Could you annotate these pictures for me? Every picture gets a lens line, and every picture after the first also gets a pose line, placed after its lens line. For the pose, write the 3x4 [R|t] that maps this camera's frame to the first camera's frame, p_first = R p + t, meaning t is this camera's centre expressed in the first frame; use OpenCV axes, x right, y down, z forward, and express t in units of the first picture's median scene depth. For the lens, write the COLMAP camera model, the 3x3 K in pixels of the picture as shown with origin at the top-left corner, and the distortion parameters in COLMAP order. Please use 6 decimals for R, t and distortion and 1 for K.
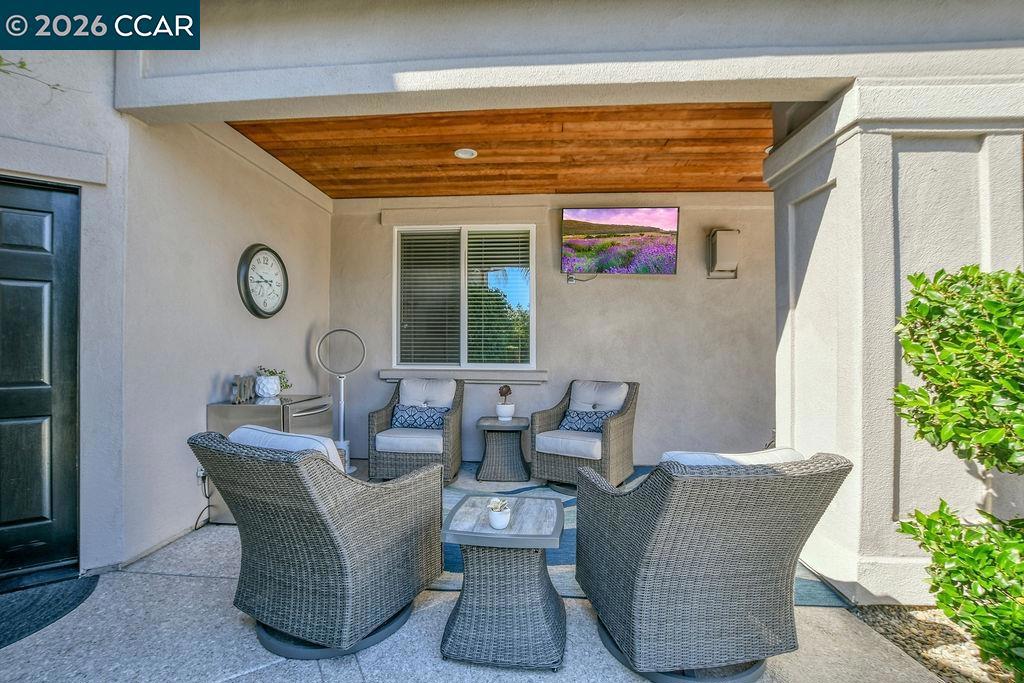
lens RADIAL K [[449.1, 0, 518.6], [0, 449.1, 344.6], [0, 0, 1]] dist [-0.029315, 0.001424]
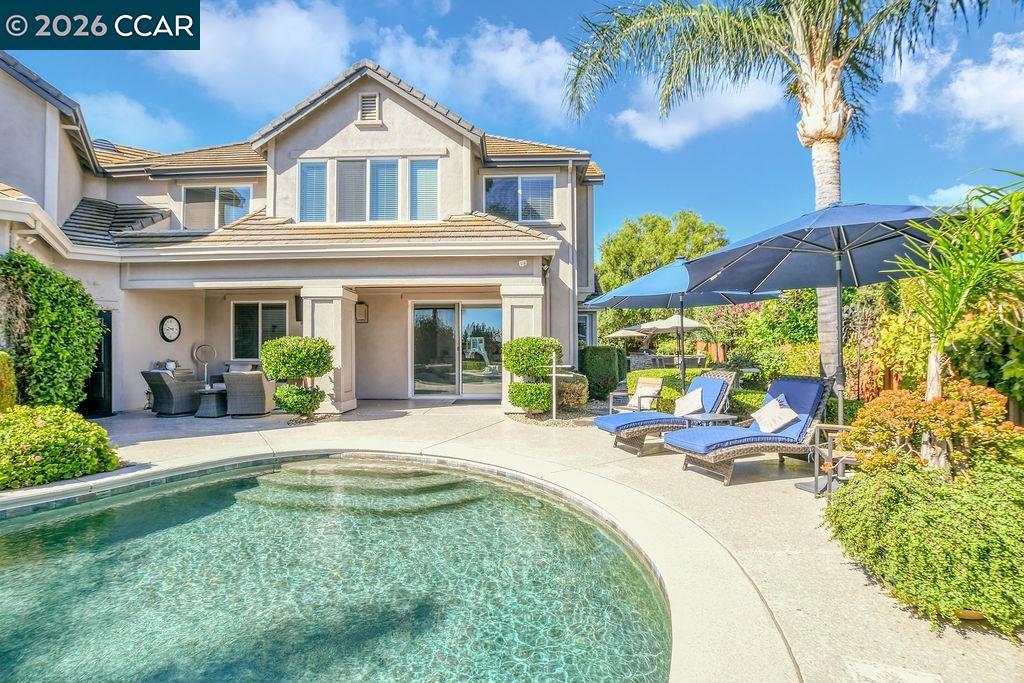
lens RADIAL K [[449.1, 0, 509.6], [0, 449.1, 342.3], [0, 0, 1]] dist [-0.029315, 0.001424]
pose [[0.999158, -0.004699, 0.040769, 1.455144], [0.005016, 0.999958, -0.007674, -0.023015], [-0.040731, 0.007872, 0.999139, -1.875204]]
